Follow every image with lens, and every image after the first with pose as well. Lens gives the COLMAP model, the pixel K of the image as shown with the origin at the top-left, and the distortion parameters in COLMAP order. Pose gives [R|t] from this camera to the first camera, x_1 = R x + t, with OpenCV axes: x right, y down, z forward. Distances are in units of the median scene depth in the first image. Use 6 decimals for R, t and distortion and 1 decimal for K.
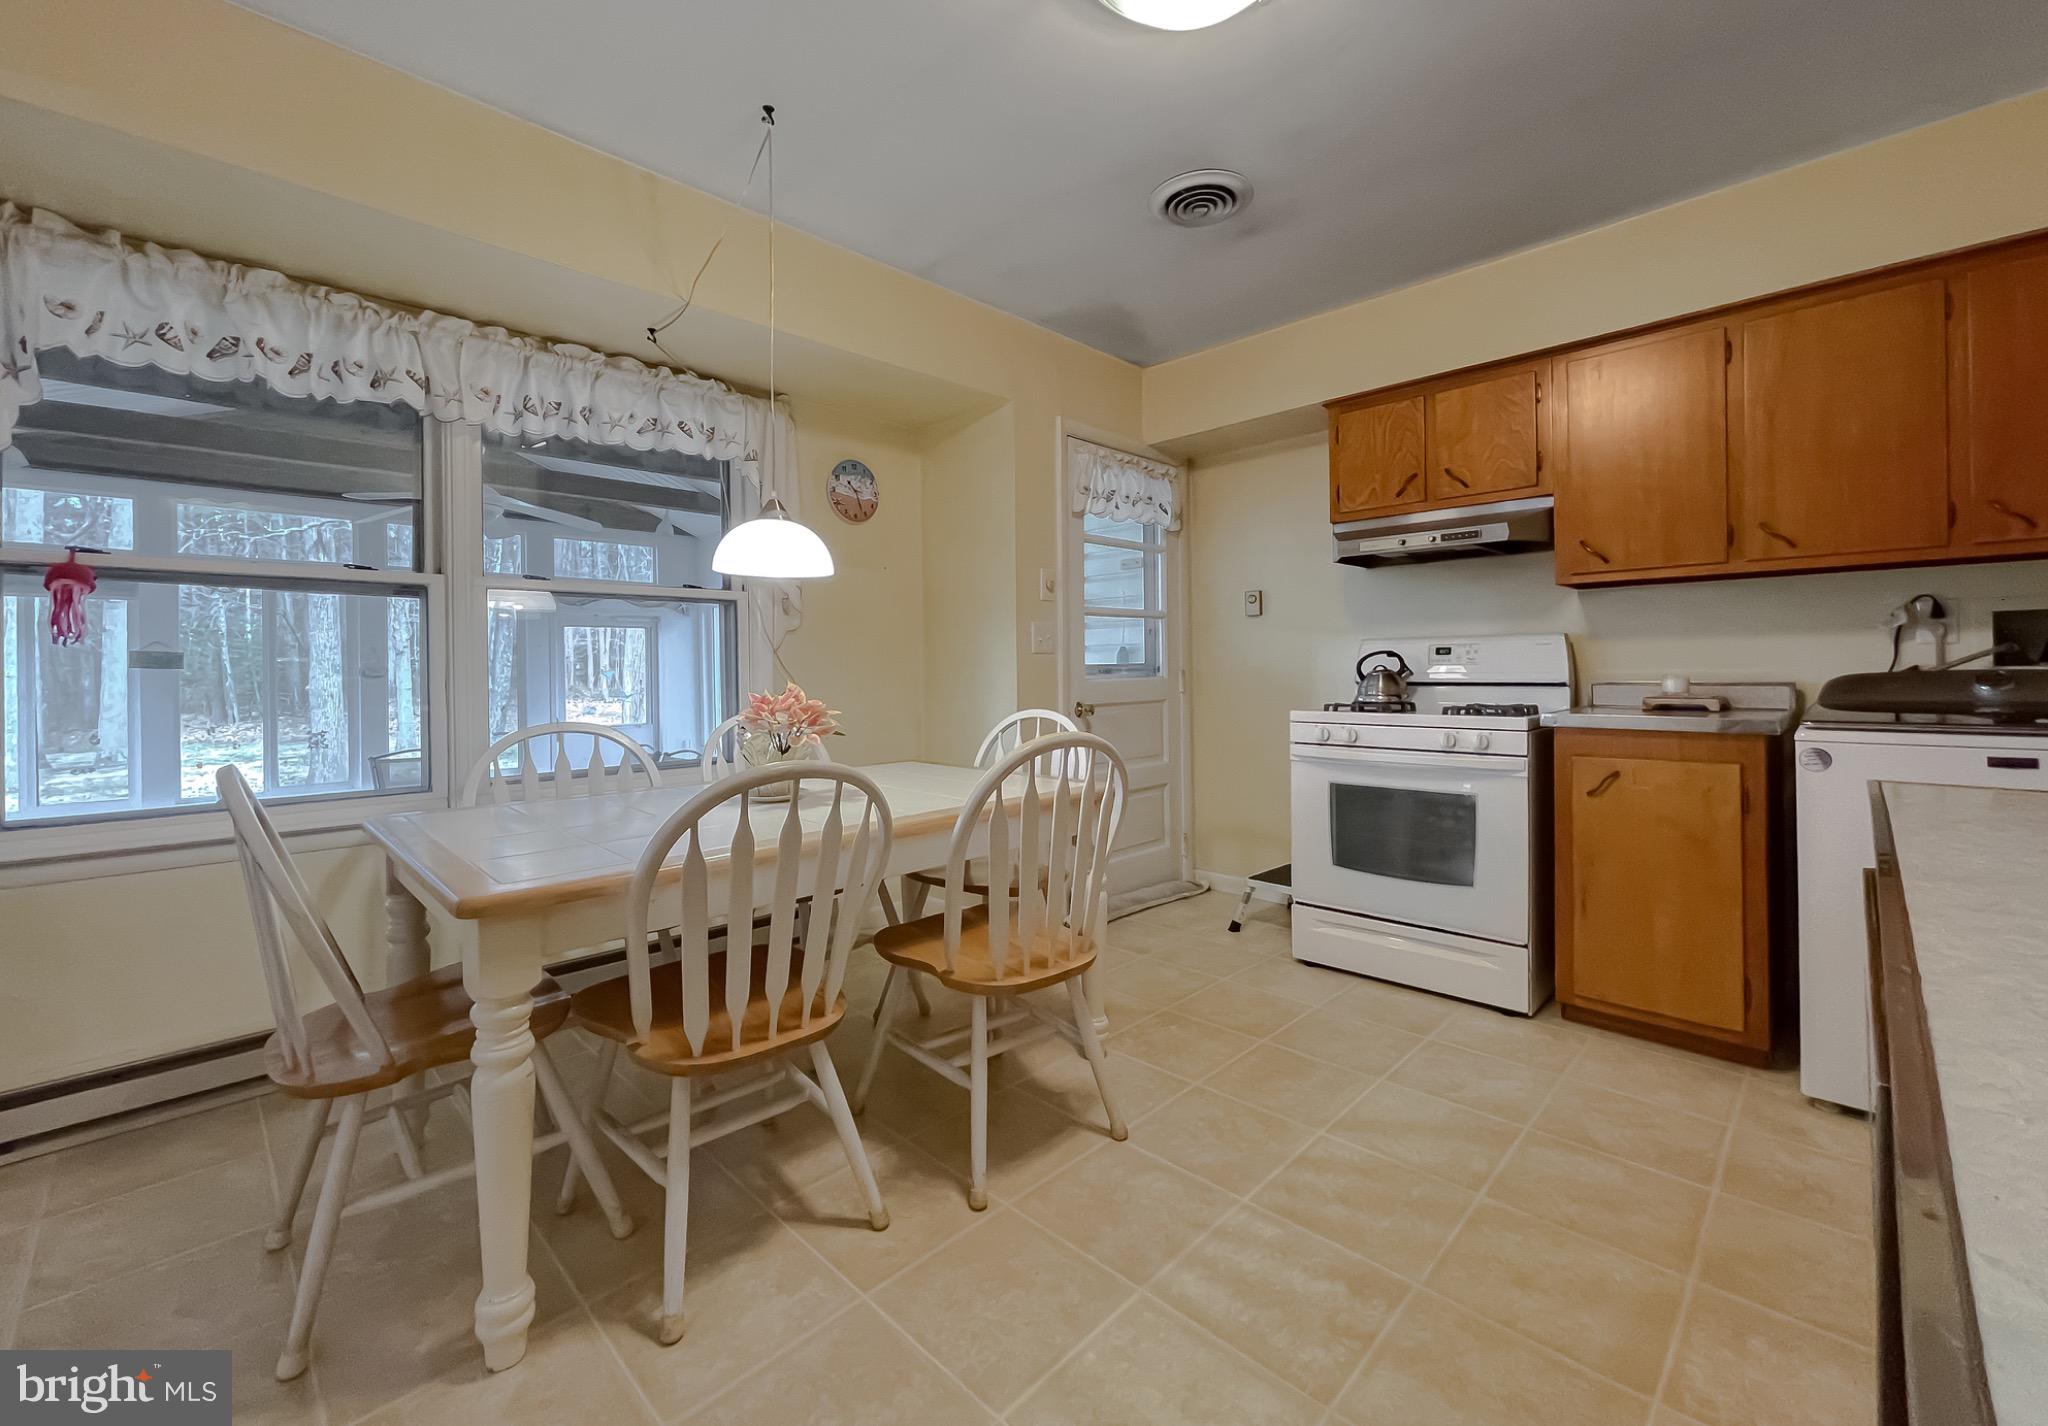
lens RADIAL K [[840.8, 0, 1026.5], [0, 840.8, 679.1], [0, 0, 1]] dist [0.001483, 0.000578]
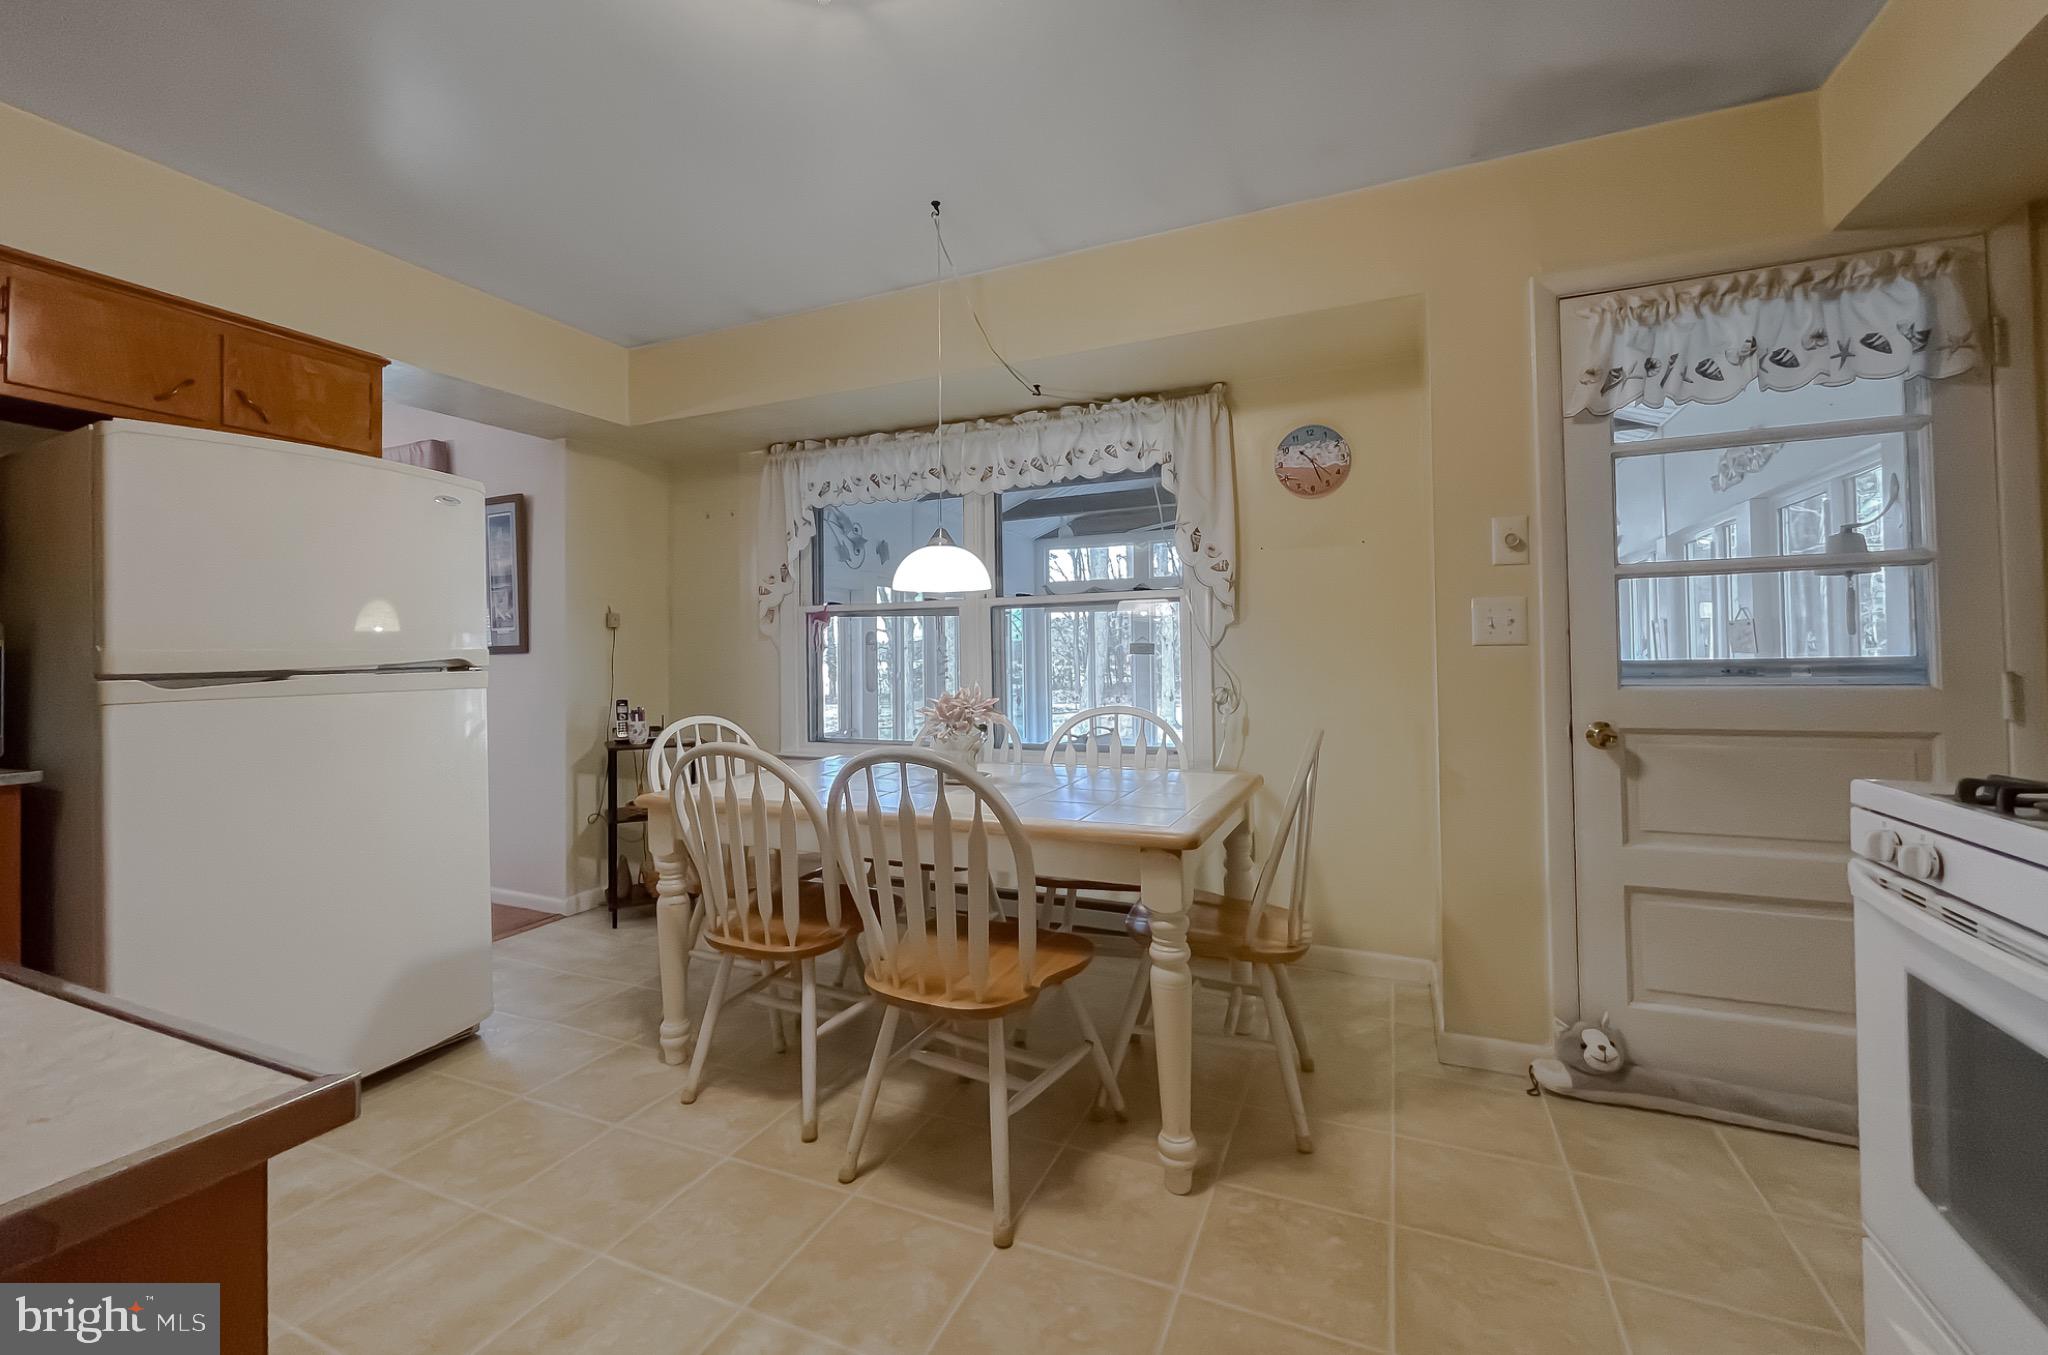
lens RADIAL K [[855.5, 0, 1016.9], [0, 855.5, 652.4], [0, 0, 1]] dist [0.000293, 0.000094]
pose [[0.353498, 0.000184, -0.935435, 0.679697], [-0.003079, 0.999995, -0.000966, -0.030377], [0.935430, 0.003221, 0.353496, 0.531453]]
